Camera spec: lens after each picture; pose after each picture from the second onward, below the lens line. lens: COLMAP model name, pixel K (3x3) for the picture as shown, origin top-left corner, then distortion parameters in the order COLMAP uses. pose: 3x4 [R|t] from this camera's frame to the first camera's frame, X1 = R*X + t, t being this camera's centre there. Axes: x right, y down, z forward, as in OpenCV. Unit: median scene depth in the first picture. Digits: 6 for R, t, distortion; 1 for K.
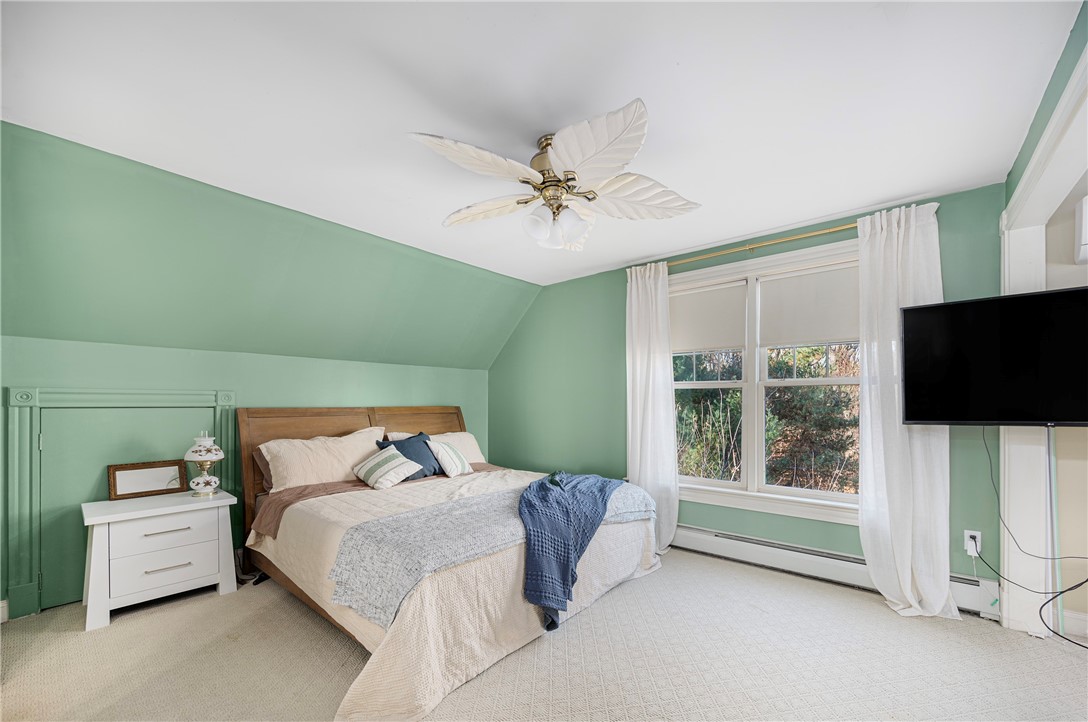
lens RADIAL K [[447.0, 0, 544.3], [0, 447.0, 414.7], [0, 0, 1]] dist [-0.000322, -0.000022]
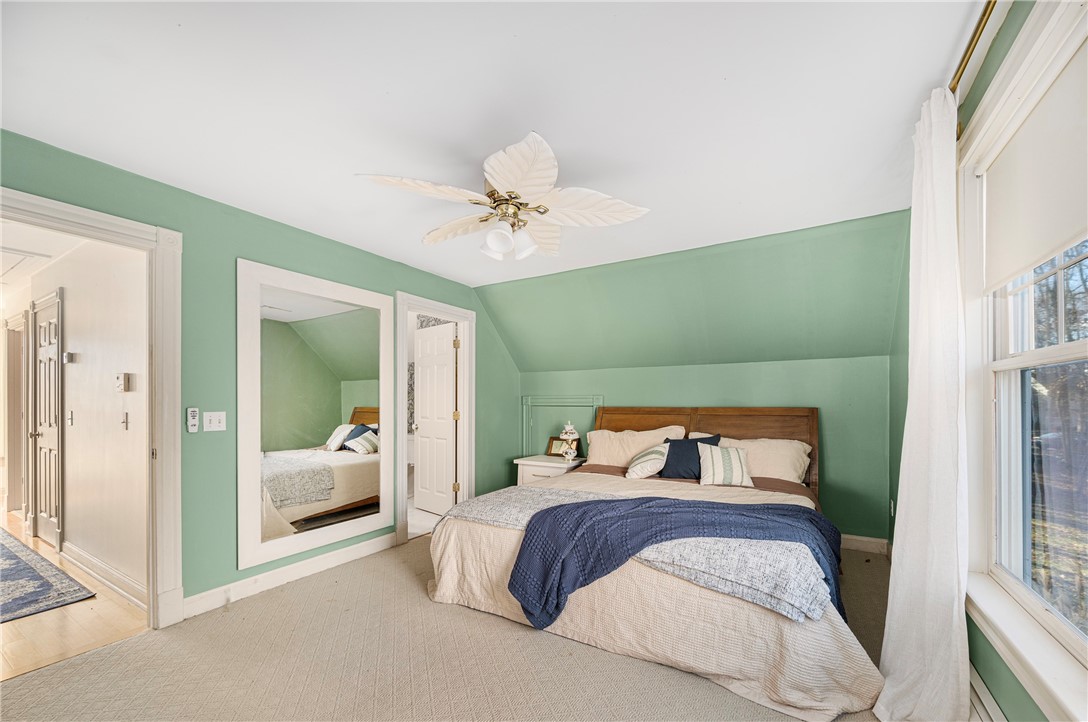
lens RADIAL K [[433.1, 0, 548.2], [0, 433.1, 397.2], [0, 0, 1]] dist [-0.000744, -0.000060]
pose [[0.170497, -0.007710, -0.985328, 0.825937], [-0.024016, 0.999640, -0.011978, -0.029721], [0.985066, 0.025706, 0.170250, 0.692417]]
